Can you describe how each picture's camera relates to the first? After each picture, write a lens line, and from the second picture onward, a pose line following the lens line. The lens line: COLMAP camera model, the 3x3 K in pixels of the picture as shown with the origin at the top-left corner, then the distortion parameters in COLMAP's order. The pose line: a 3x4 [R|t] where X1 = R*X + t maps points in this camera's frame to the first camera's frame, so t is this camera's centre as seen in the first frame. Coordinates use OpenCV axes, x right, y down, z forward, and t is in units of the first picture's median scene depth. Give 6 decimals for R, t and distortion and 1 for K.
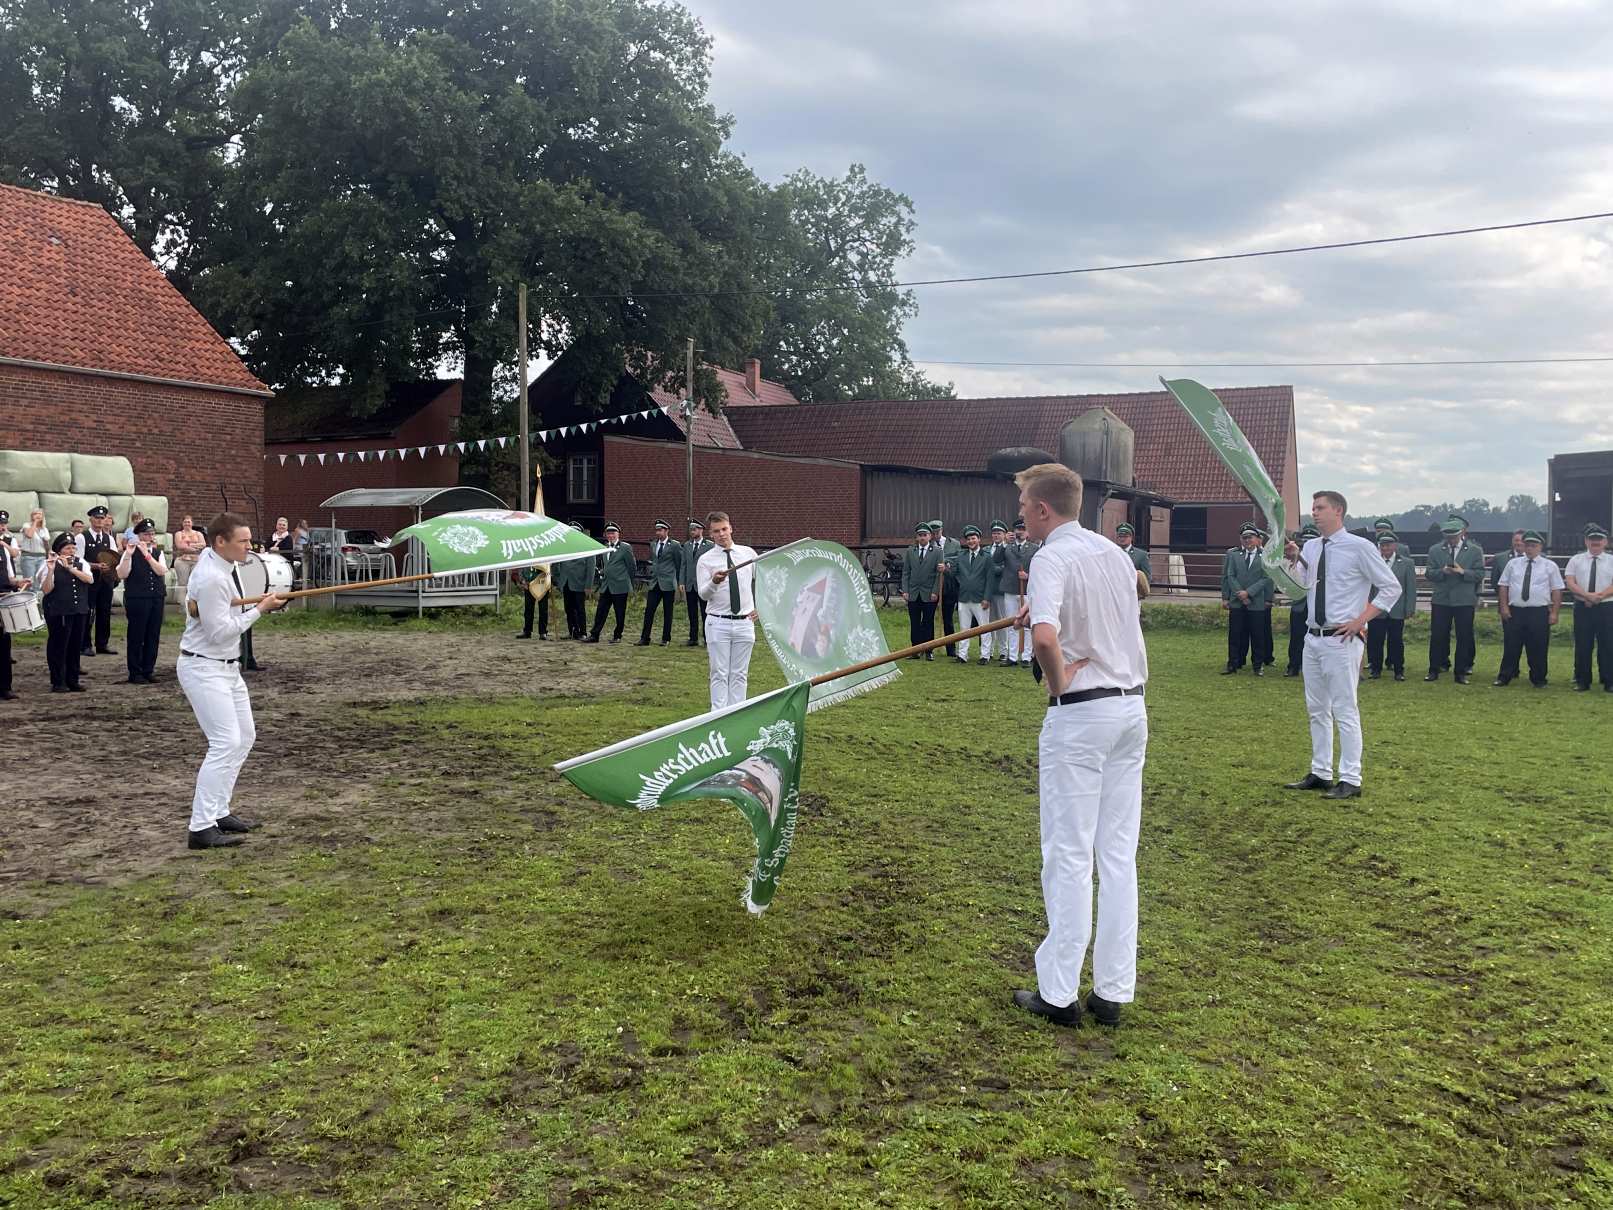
lens RADIAL K [[1418.4, 0, 818.0], [0, 1418.4, 574.1], [0, 0, 1]] dist [0.079813, -0.094770]
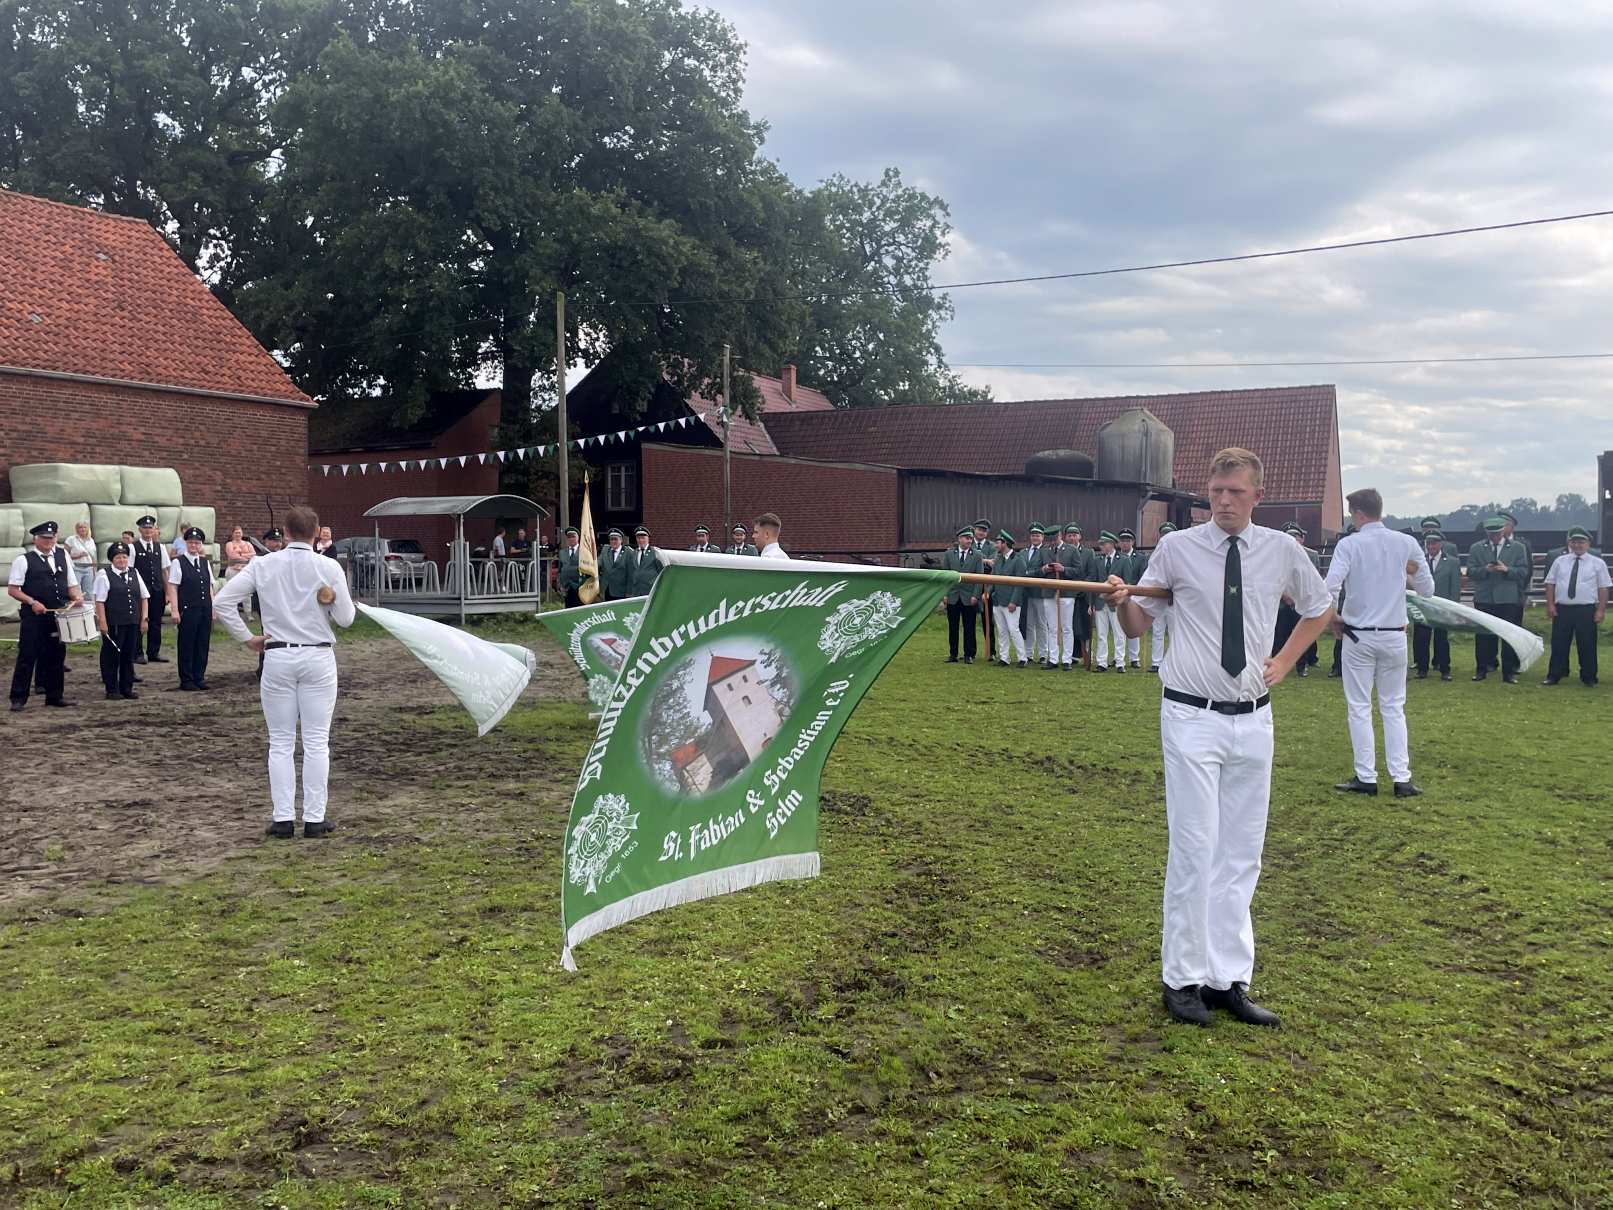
lens RADIAL K [[1418.4, 0, 815.0], [0, 1418.4, 588.7], [0, 0, 1]] dist [0.079813, -0.094770]
pose [[0.999564, -0.007959, -0.028445, -0.002051], [0.008129, 0.999950, 0.005869, 0.003033], [0.028397, -0.006098, 0.999578, -0.003297]]
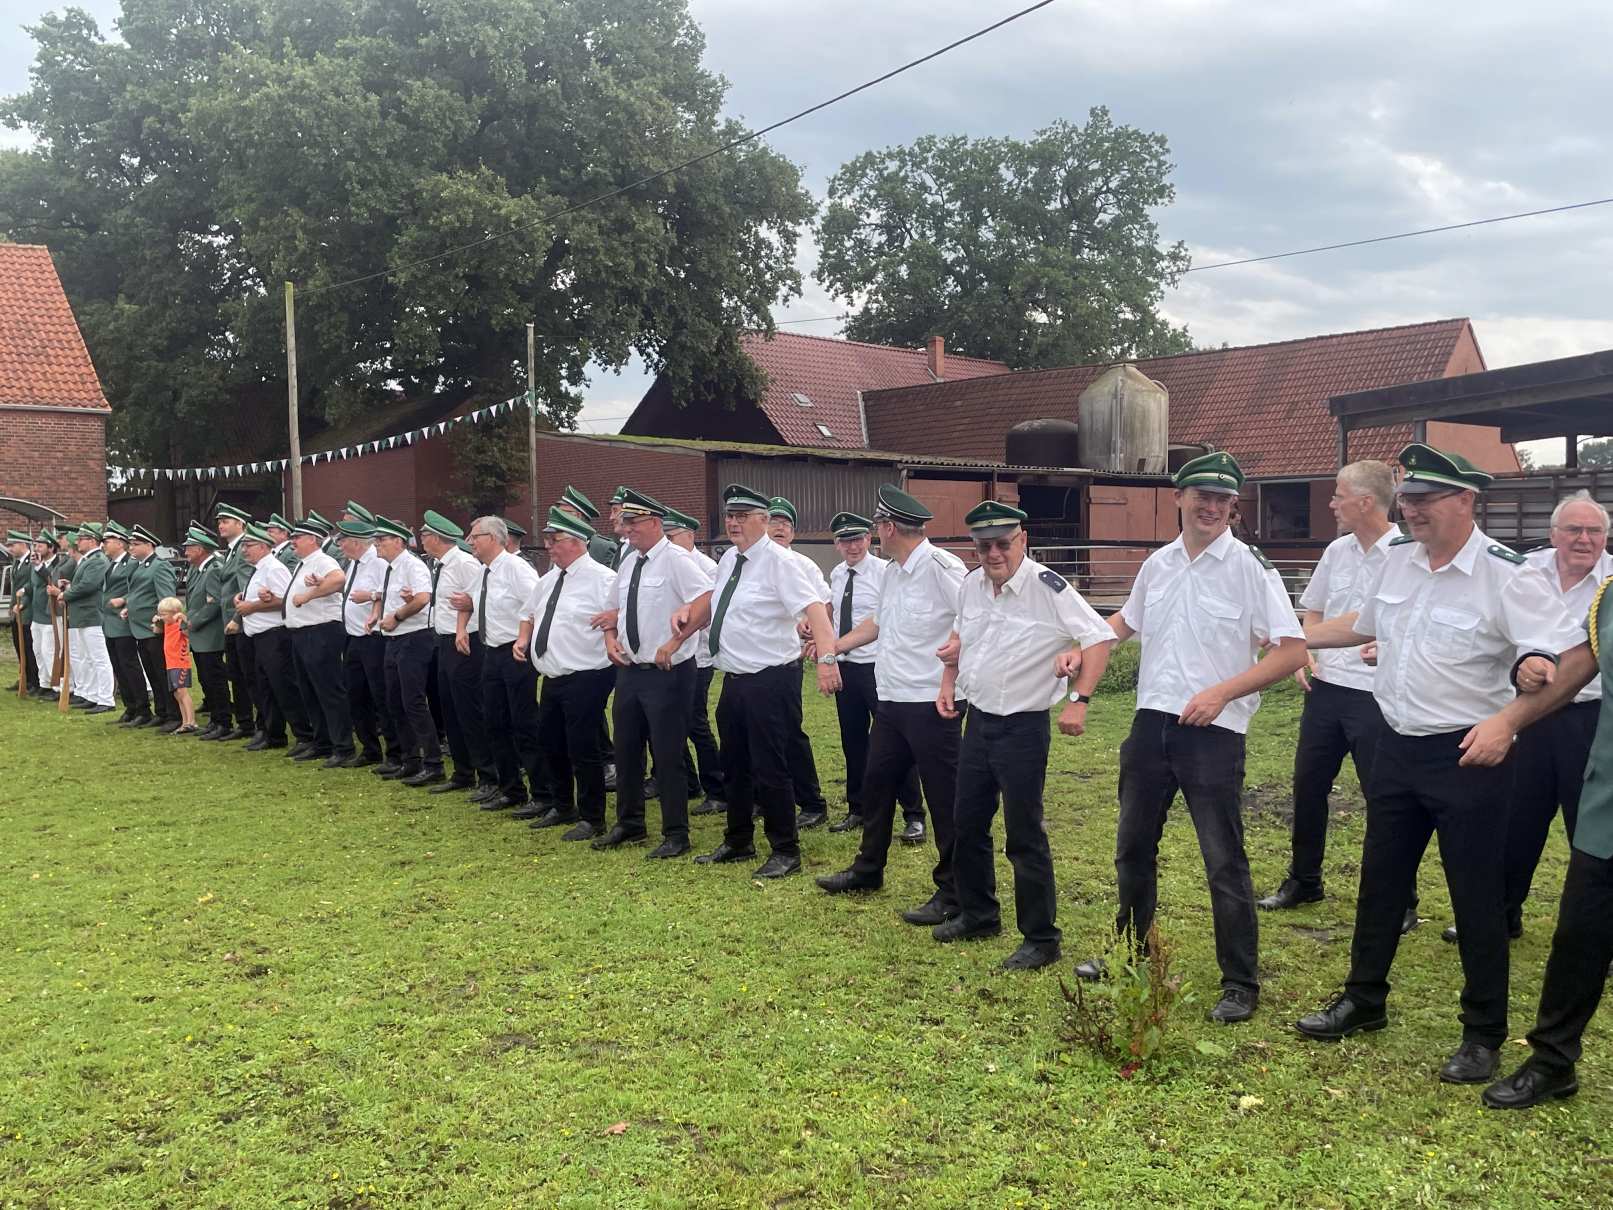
lens RADIAL K [[1418.4, 0, 802.1], [0, 1418.4, 588.2], [0, 0, 1]] dist [0.079813, -0.094770]
pose [[0.916746, -0.007419, -0.399402, 1.691357], [0.013838, 0.999817, 0.013190, -0.011279], [0.399231, -0.017619, 0.916681, 0.810313]]
